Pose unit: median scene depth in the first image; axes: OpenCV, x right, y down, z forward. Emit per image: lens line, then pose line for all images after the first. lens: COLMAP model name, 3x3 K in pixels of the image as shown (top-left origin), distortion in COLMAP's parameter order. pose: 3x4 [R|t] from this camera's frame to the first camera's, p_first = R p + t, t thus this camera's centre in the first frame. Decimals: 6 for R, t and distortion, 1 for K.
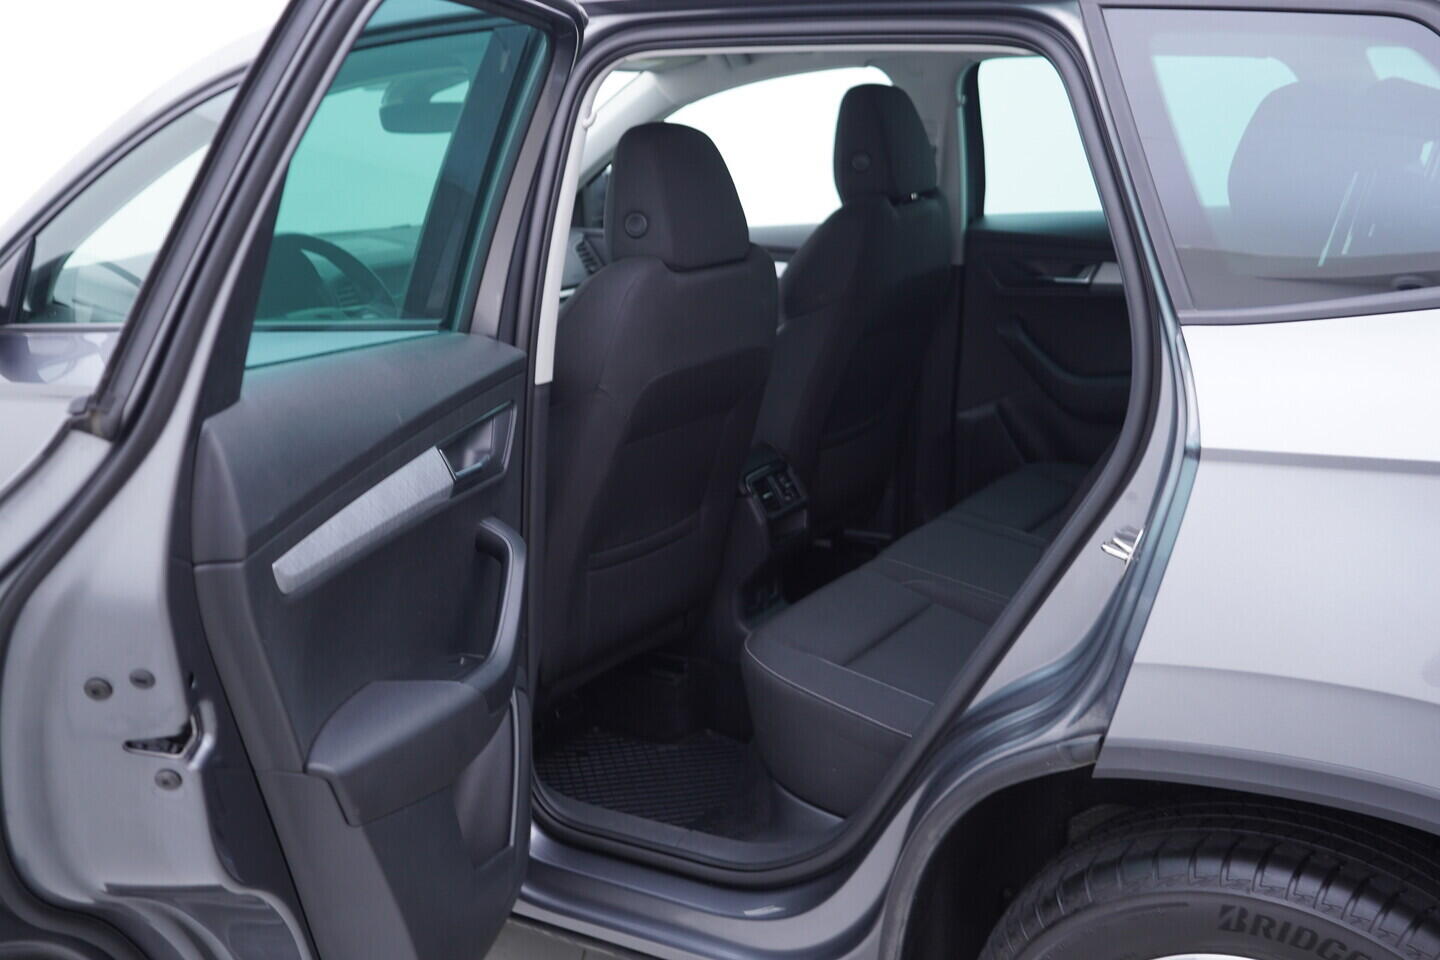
lens RADIAL K [[1469.3, 0, 720.0], [0, 1469.3, 480.0], [0, 0, 1]] dist [0.009528, -0.014129]
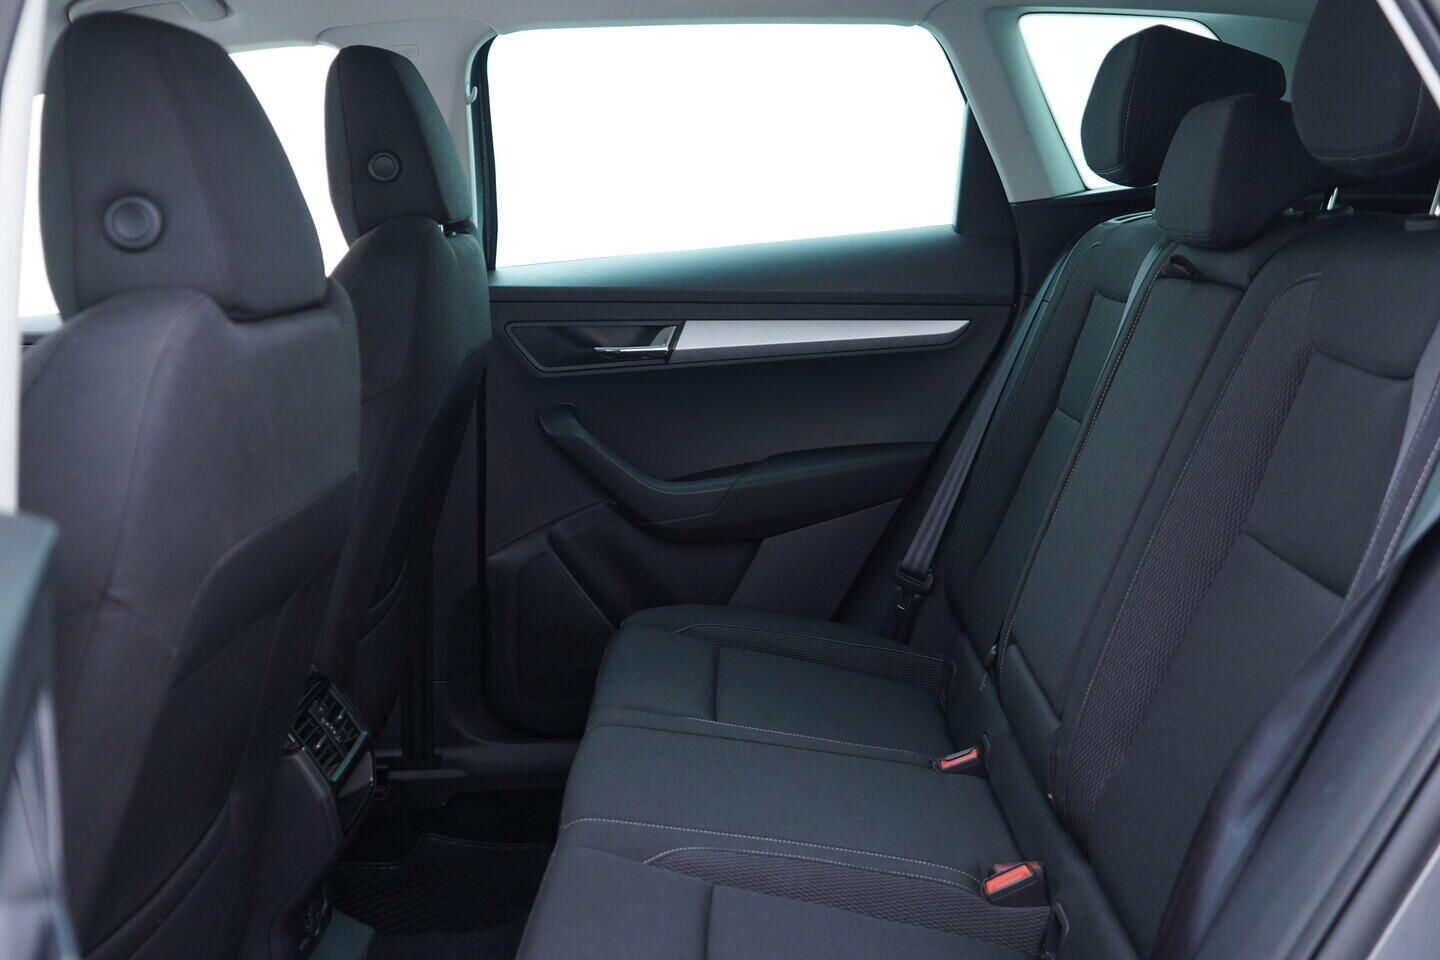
lens RADIAL K [[1469.3, 0, 720.0], [0, 1469.3, 480.0], [0, 0, 1]] dist [0.009528, -0.014129]
pose [[0.851360, -0.103748, 0.514221, -0.115391], [0.149050, 0.987688, -0.047498, -0.039015], [-0.502962, 0.117083, 0.856341, 0.433014]]
